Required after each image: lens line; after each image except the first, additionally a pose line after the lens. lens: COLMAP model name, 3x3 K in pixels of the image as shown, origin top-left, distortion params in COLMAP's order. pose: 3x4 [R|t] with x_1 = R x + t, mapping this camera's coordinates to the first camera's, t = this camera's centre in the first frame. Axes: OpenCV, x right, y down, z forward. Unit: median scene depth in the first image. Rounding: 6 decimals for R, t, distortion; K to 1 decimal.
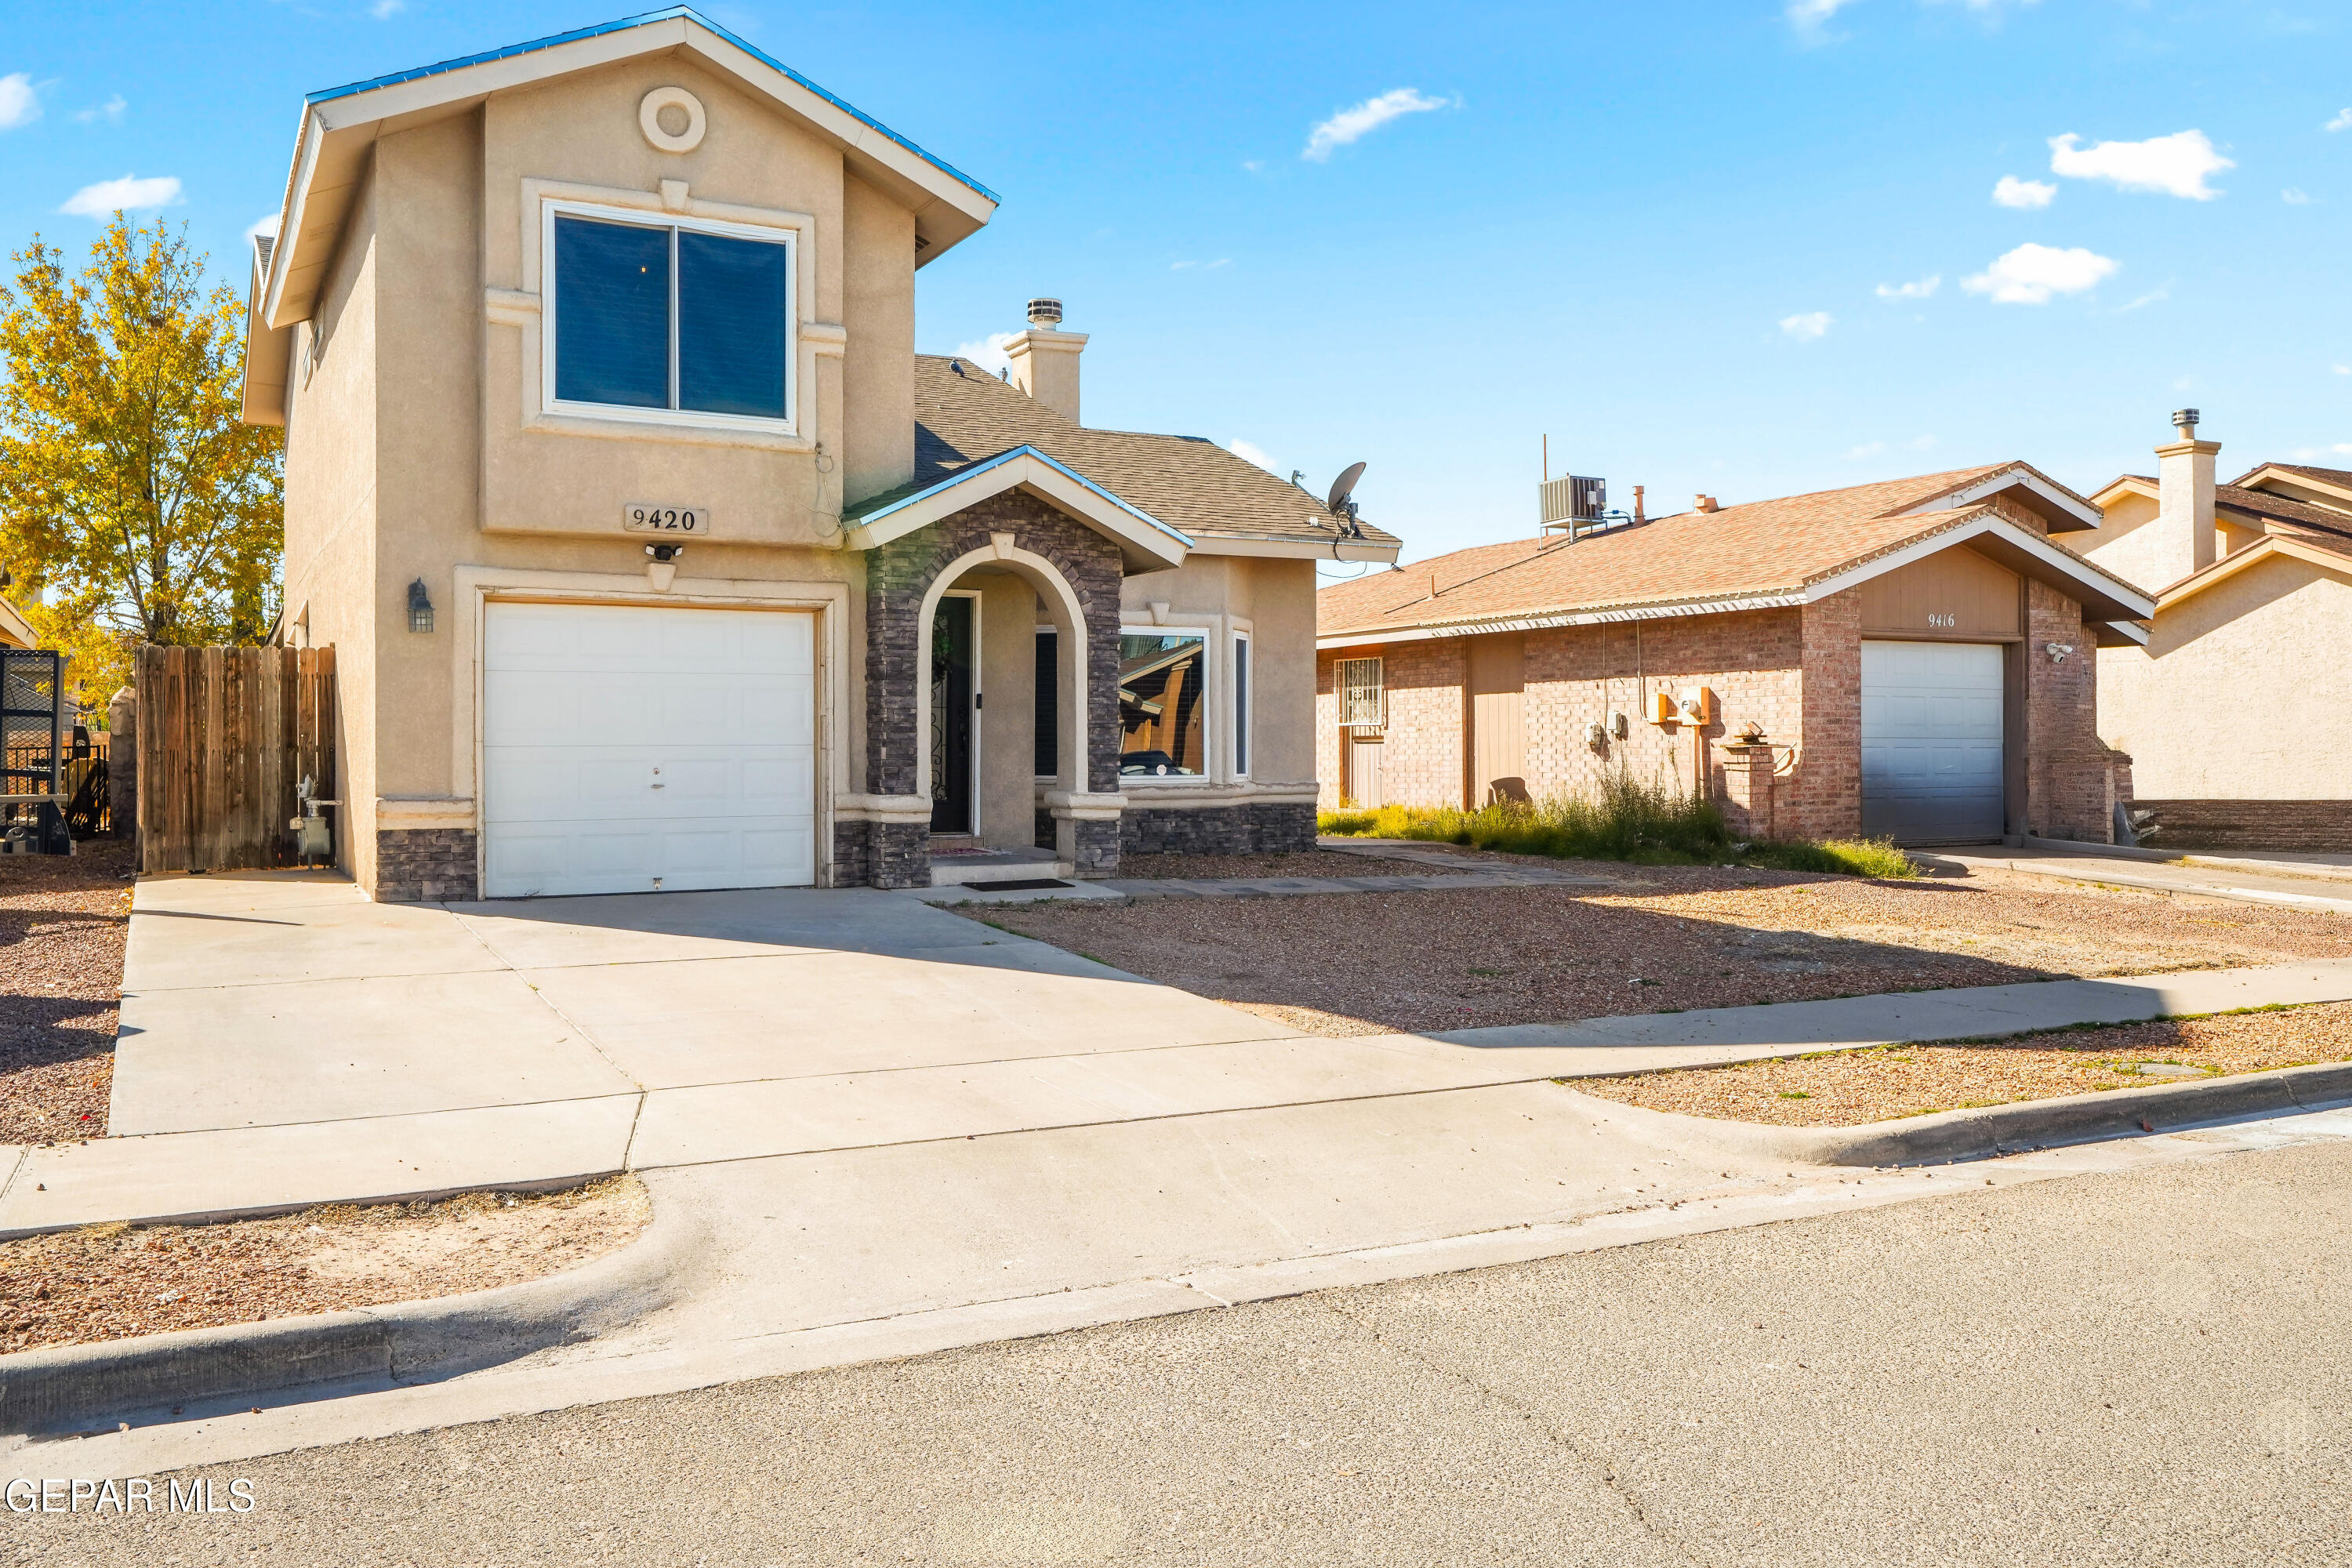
lens RADIAL K [[1905.2, 0, 1176.0], [0, 1905.2, 784.0], [0, 0, 1]] dist [-0.011157, -0.001126]
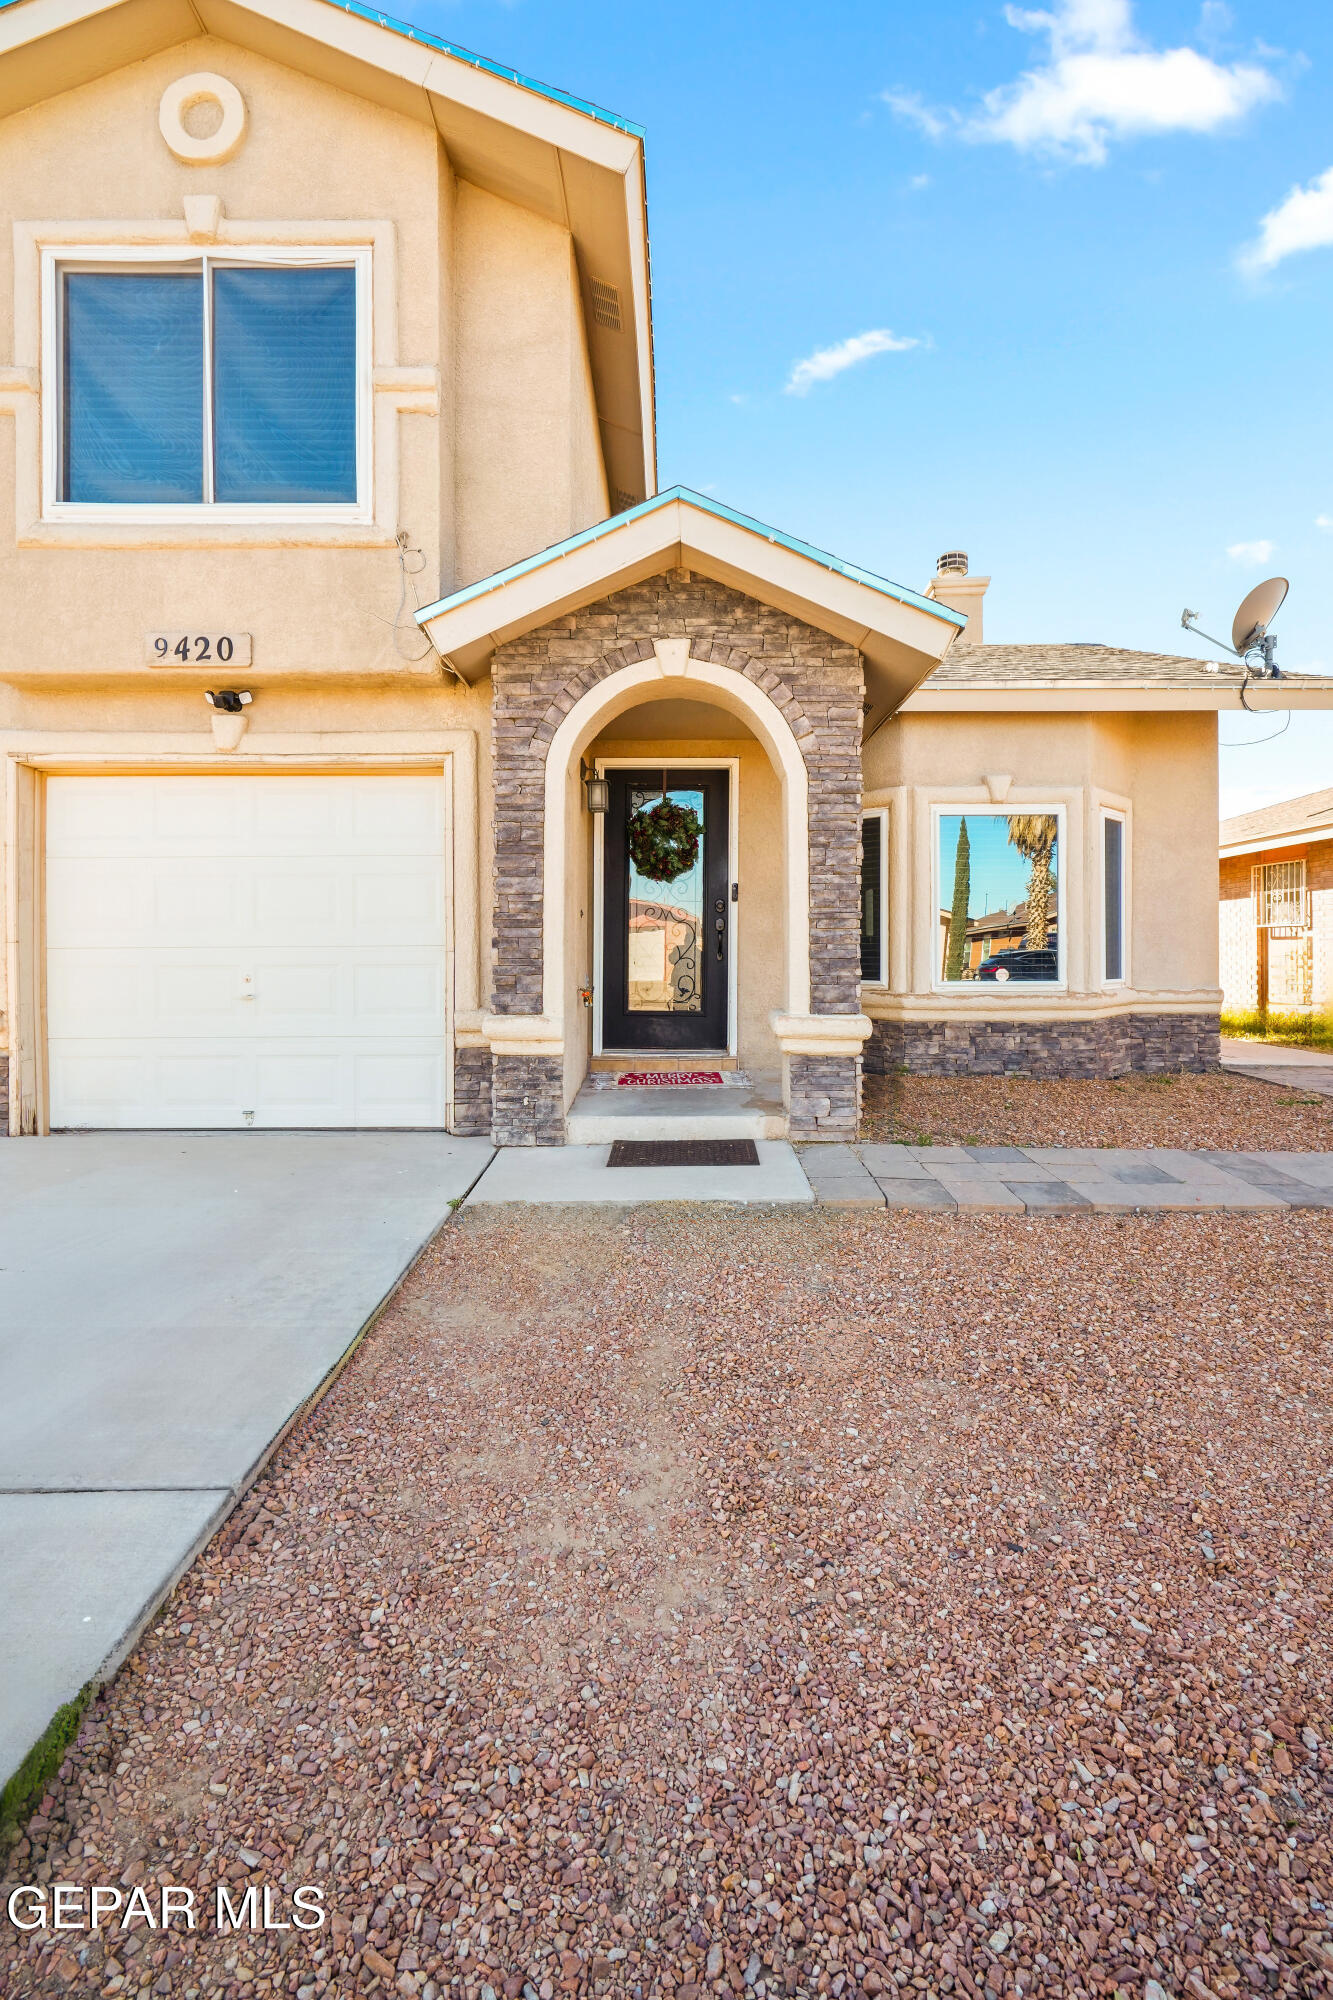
lens RADIAL K [[931.7, 0, 679.2], [0, 931.7, 950.1], [0, 0, 1]] dist [-0.014410, 0.010355]
pose [[0.888169, -0.000435, -0.459516, 0.068206], [-0.007280, 0.999861, -0.015016, -0.013853], [0.459459, 0.016682, 0.888043, 0.715994]]
